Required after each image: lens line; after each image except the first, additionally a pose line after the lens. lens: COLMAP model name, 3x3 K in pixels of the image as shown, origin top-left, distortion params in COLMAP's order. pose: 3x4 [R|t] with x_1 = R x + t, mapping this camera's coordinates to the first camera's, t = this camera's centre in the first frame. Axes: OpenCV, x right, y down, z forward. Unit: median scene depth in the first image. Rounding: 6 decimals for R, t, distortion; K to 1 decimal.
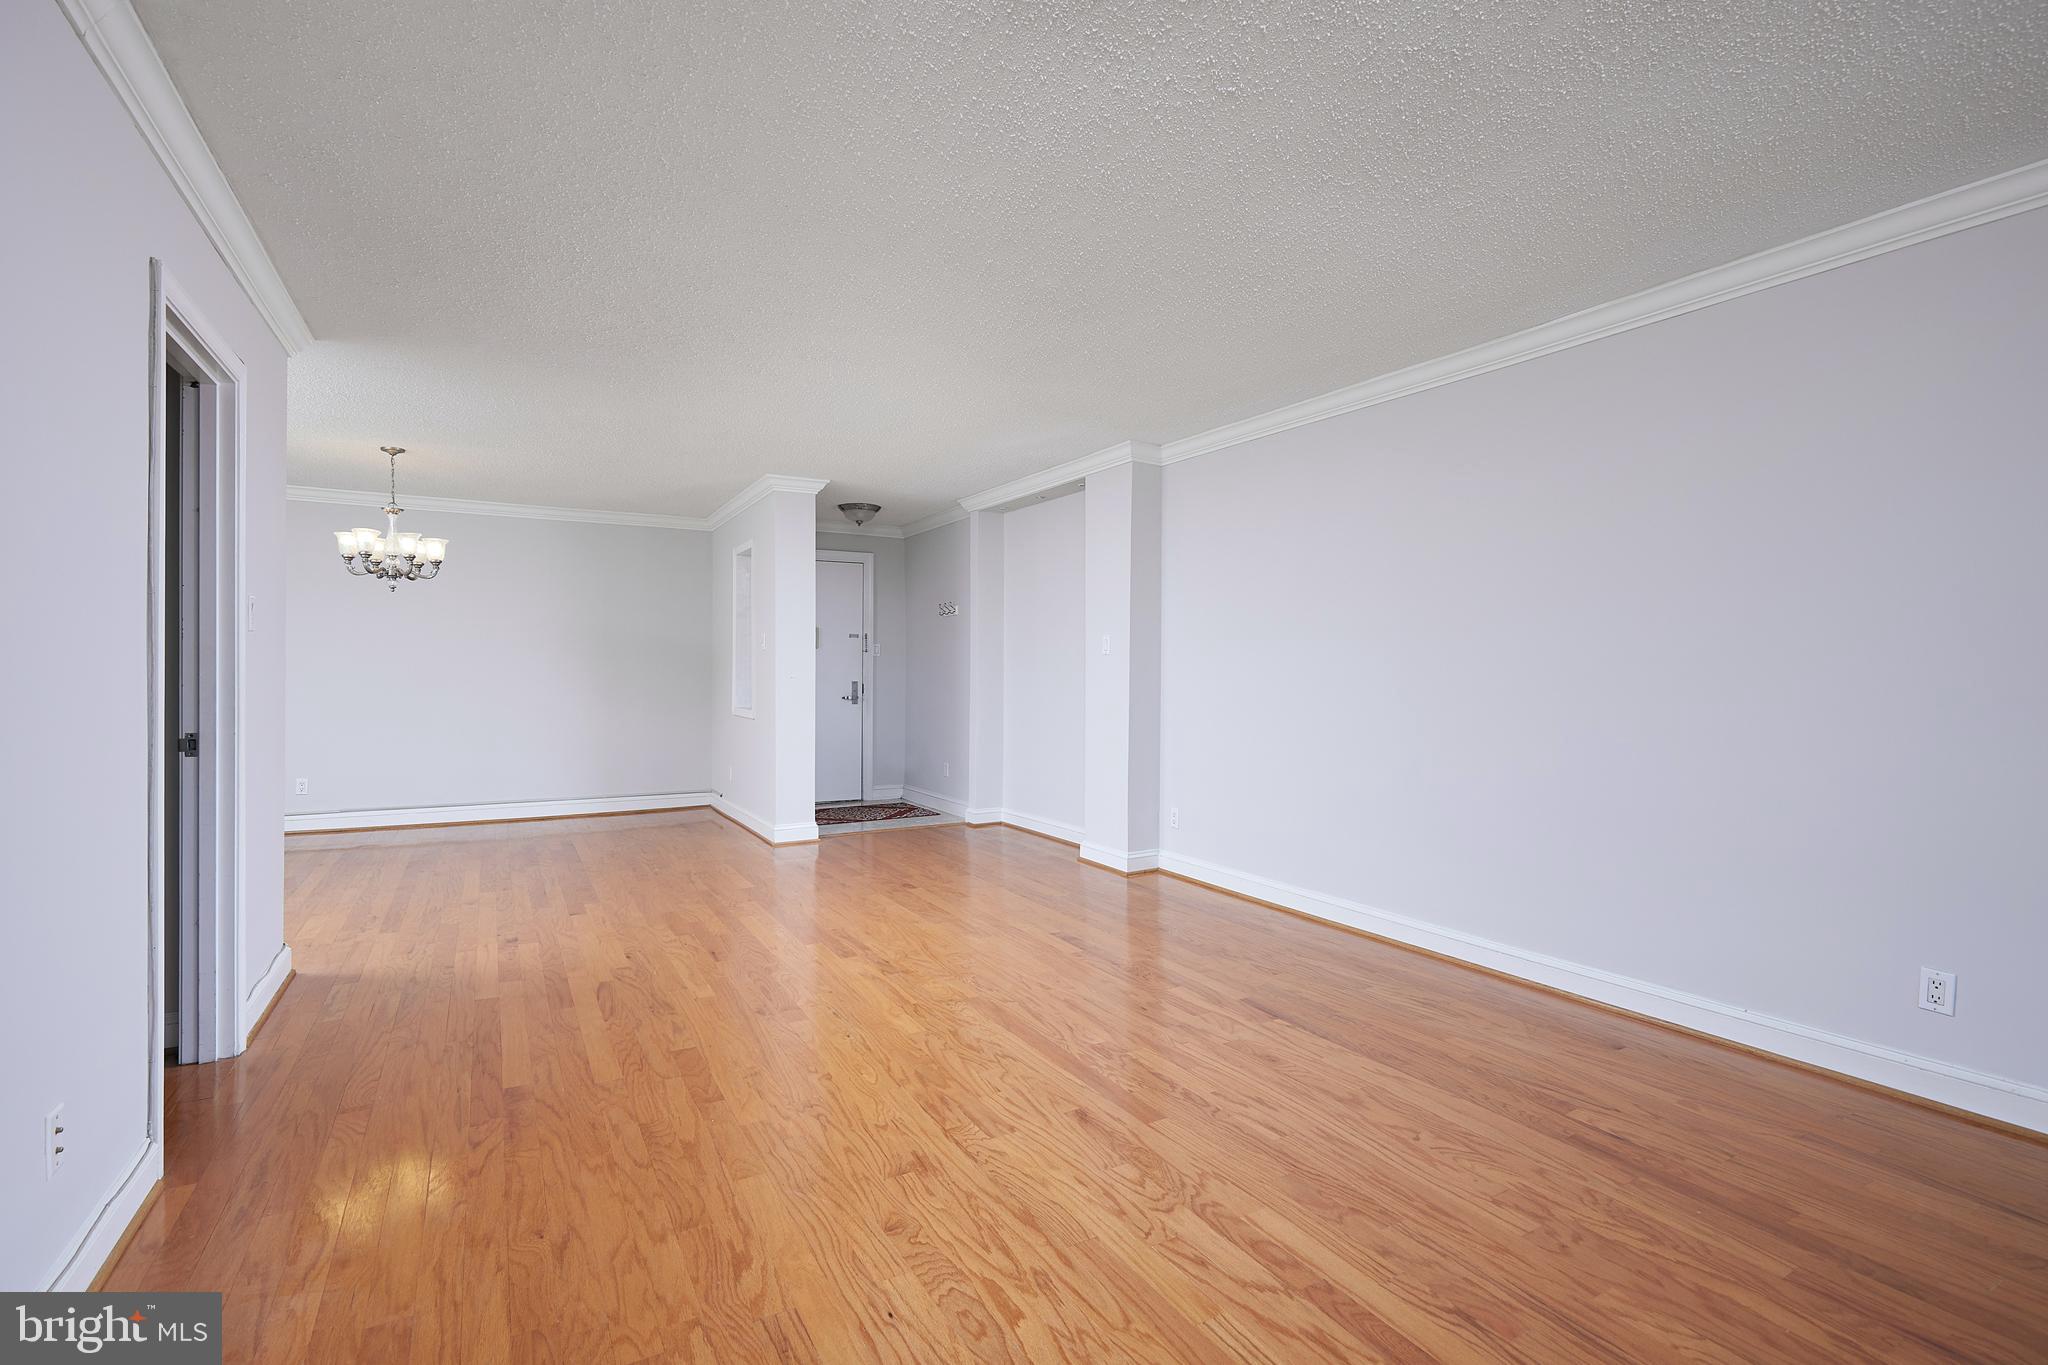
lens RADIAL K [[939.0, 0, 1023.9], [0, 939.0, 676.1], [0, 0, 1]] dist [0.002717, -0.000142]
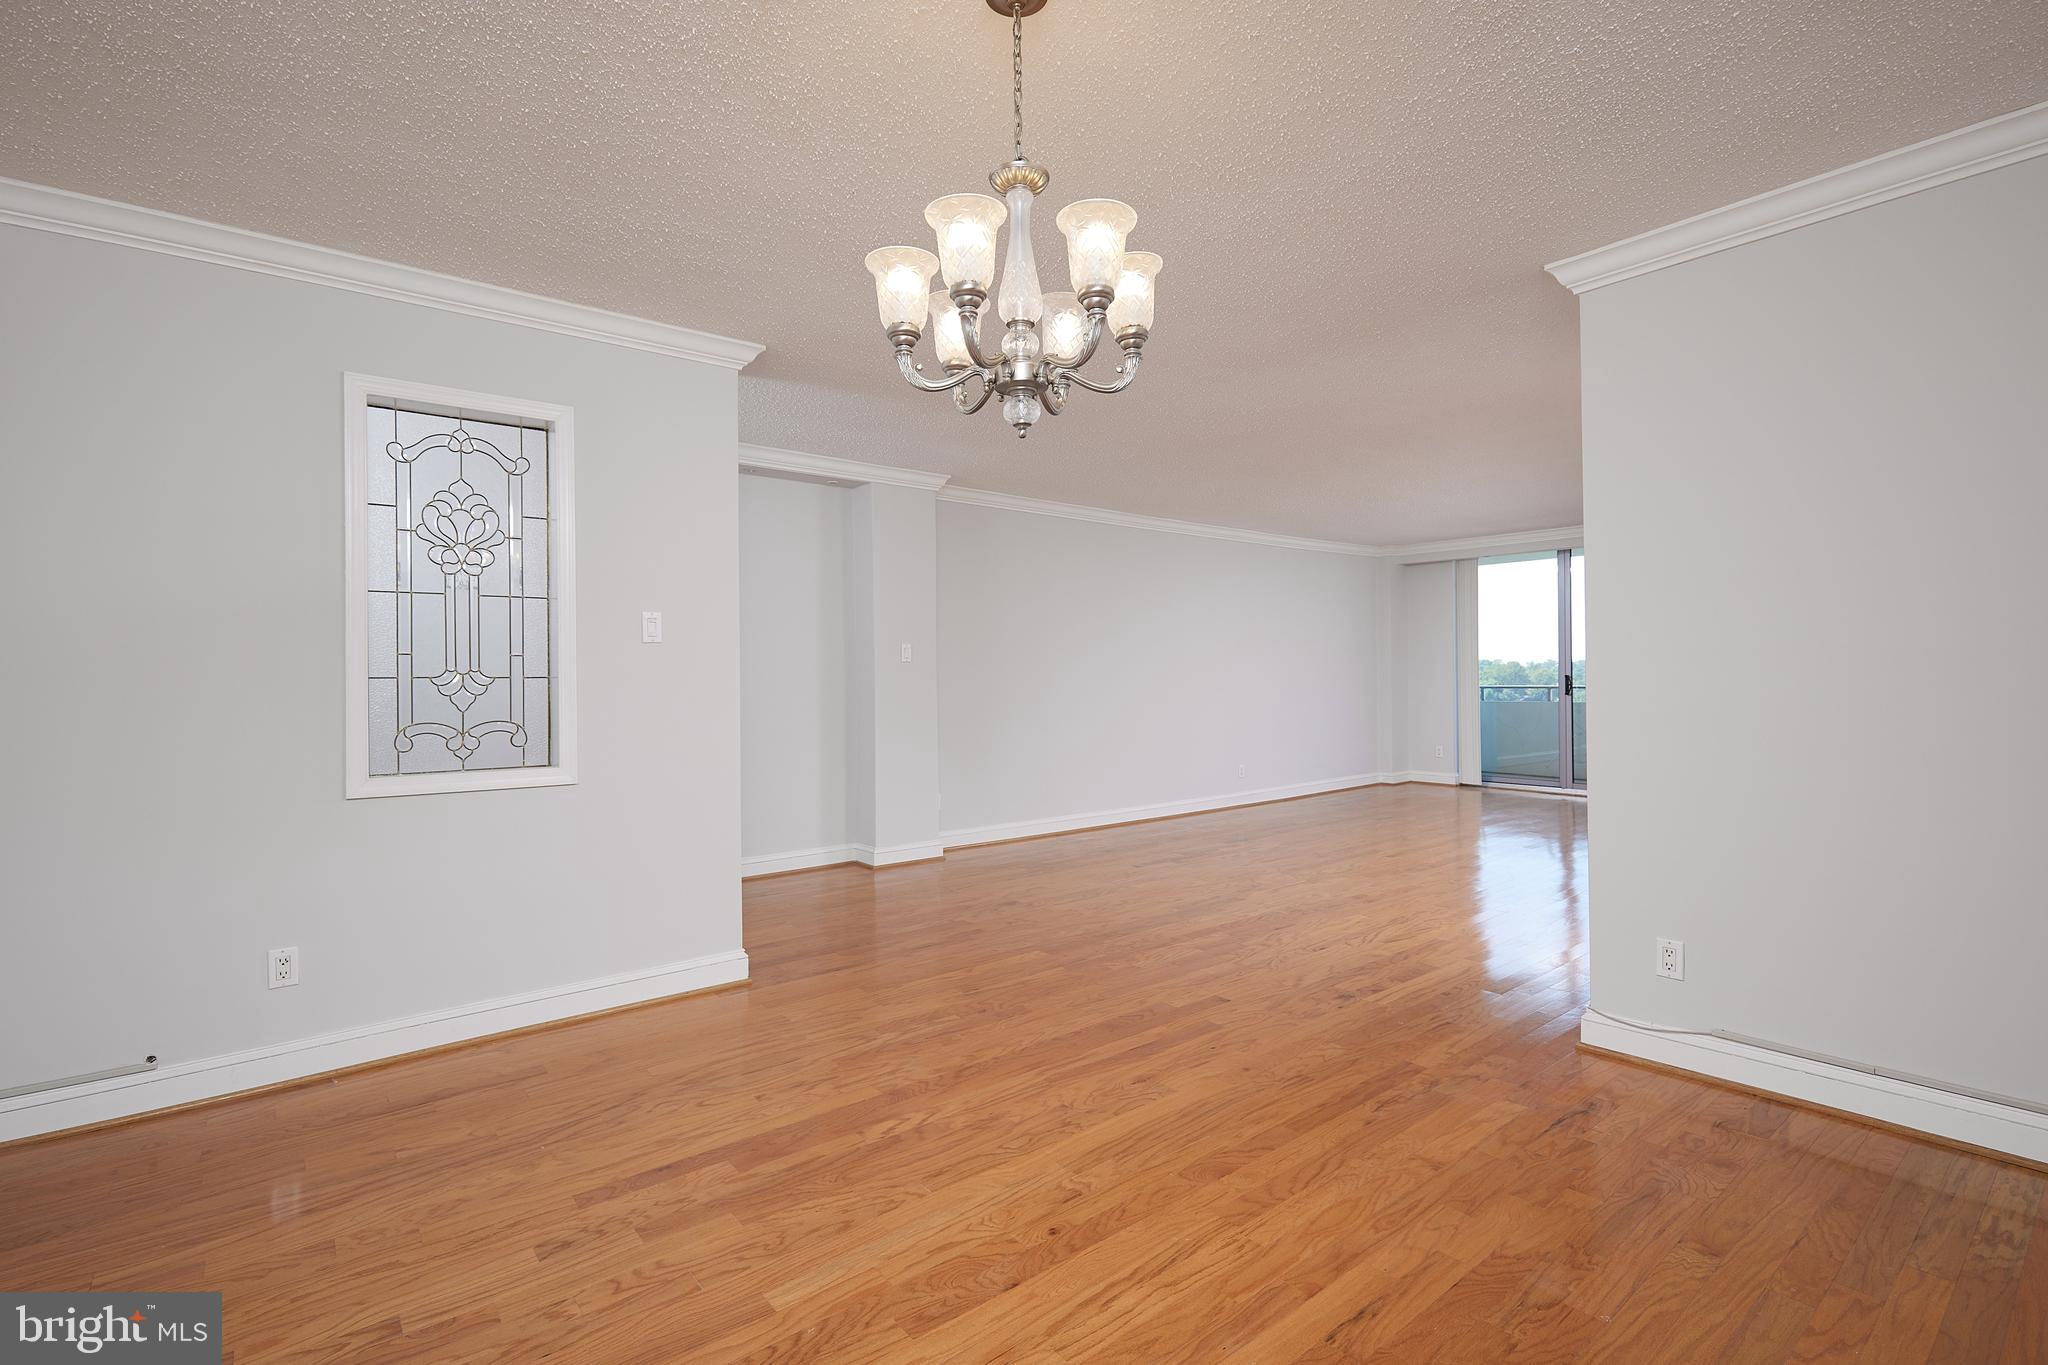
lens RADIAL K [[939.0, 0, 1023.9], [0, 939.0, 676.1], [0, 0, 1]] dist [0.002717, -0.000142]
pose [[-0.166580, -0.002276, 0.986025, -1.728222], [0.013260, 0.999902, 0.004548, -0.017725], [-0.985939, 0.013832, -0.166534, 1.853526]]
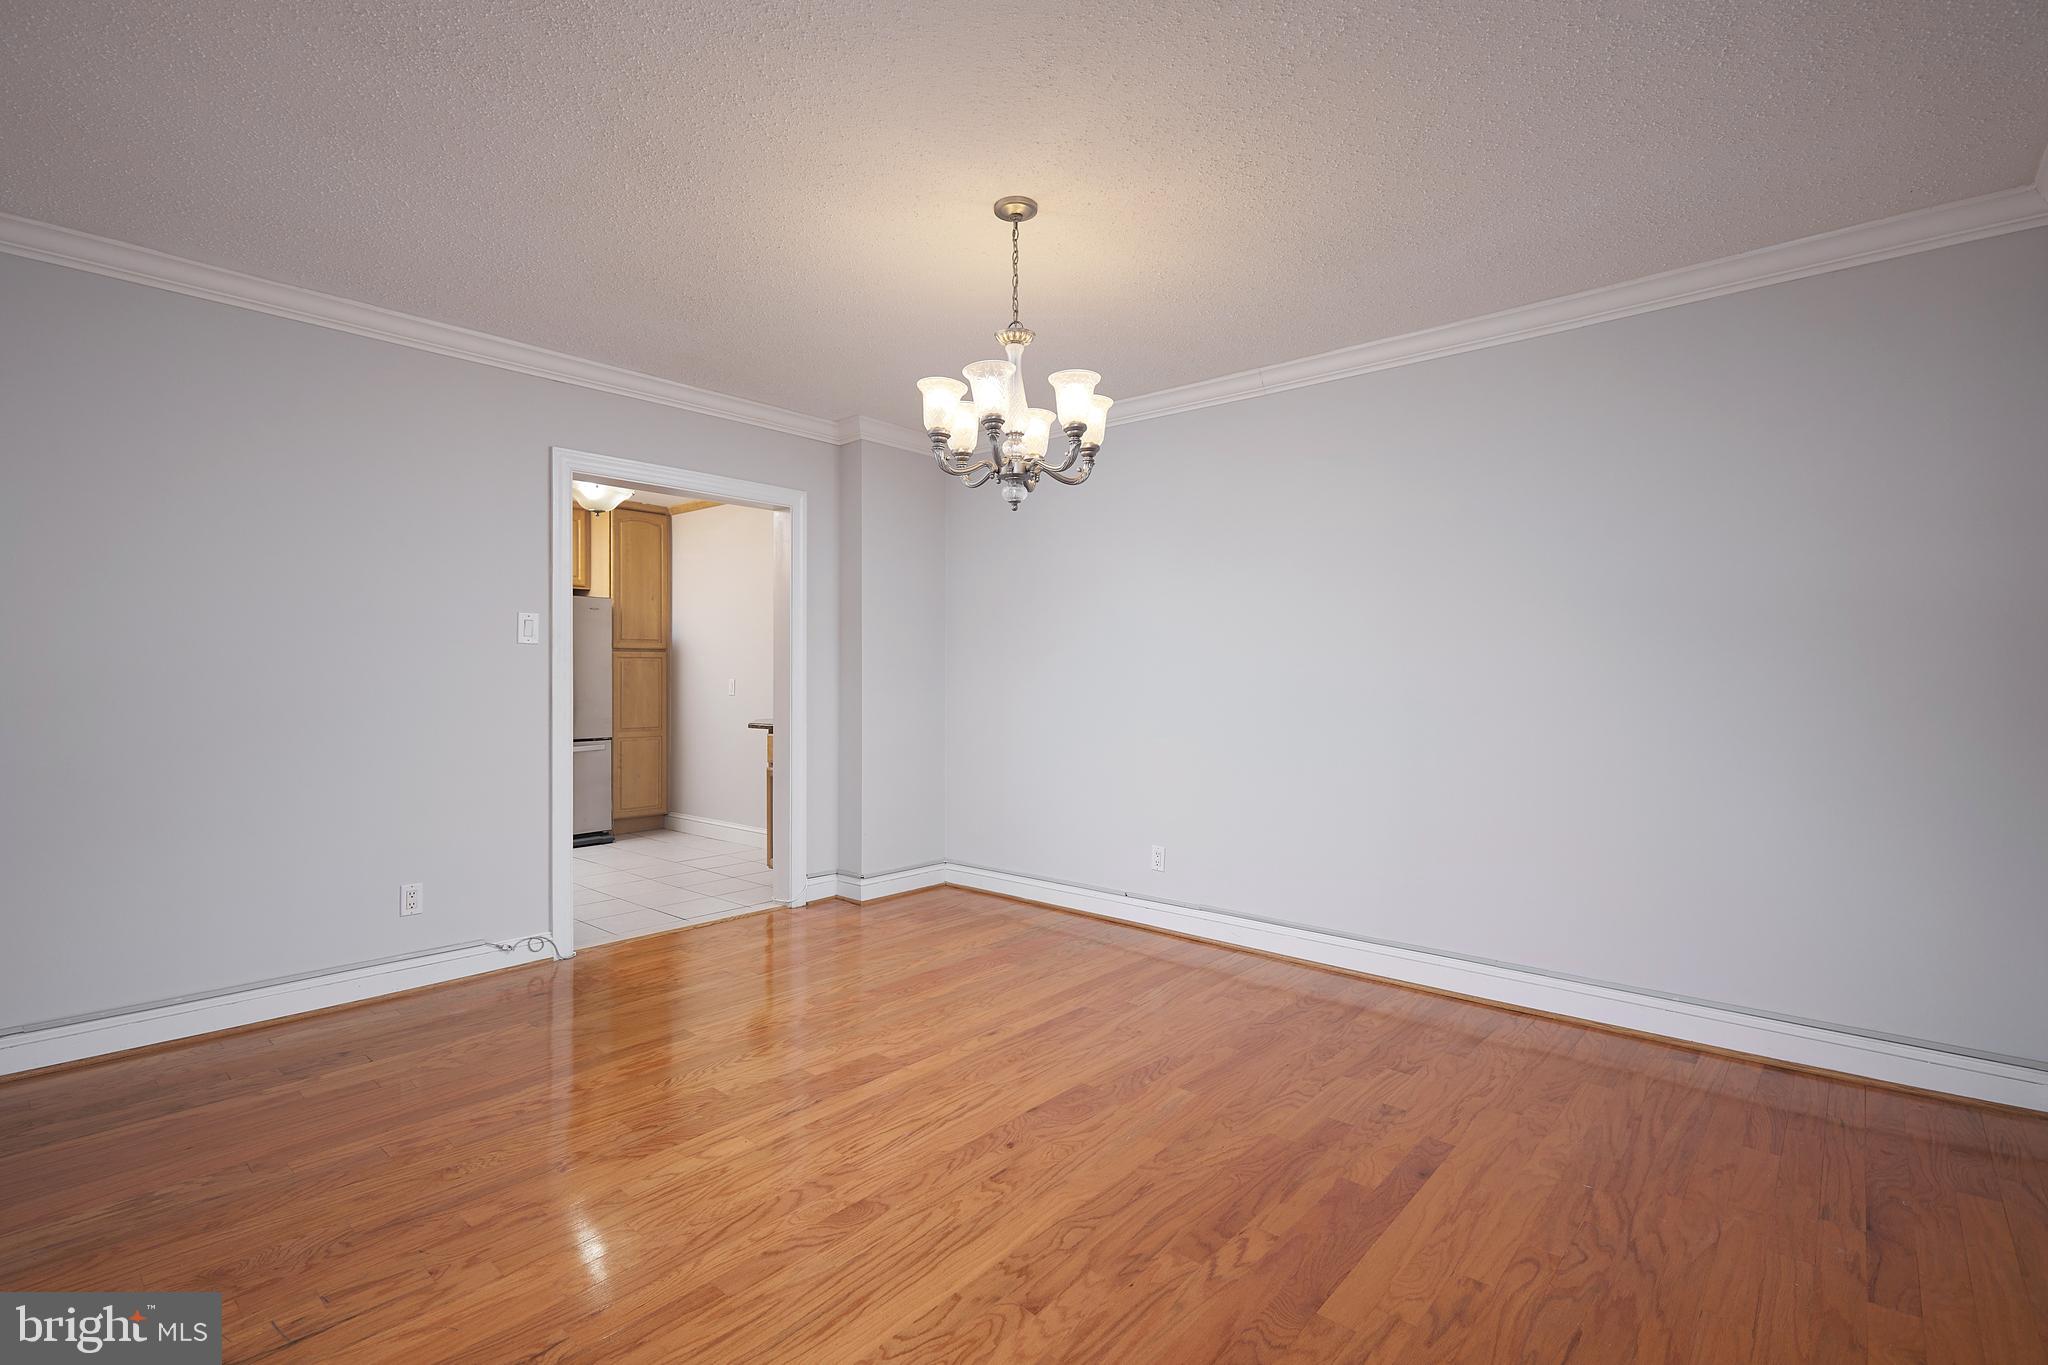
lens RADIAL K [[939.0, 0, 1023.9], [0, 939.0, 676.1], [0, 0, 1]] dist [0.002717, -0.000142]
pose [[0.330763, -0.005758, -0.943696, -0.400197], [-0.003621, 0.999966, -0.007370, -0.005626], [0.943707, 0.005855, 0.330731, 1.496101]]
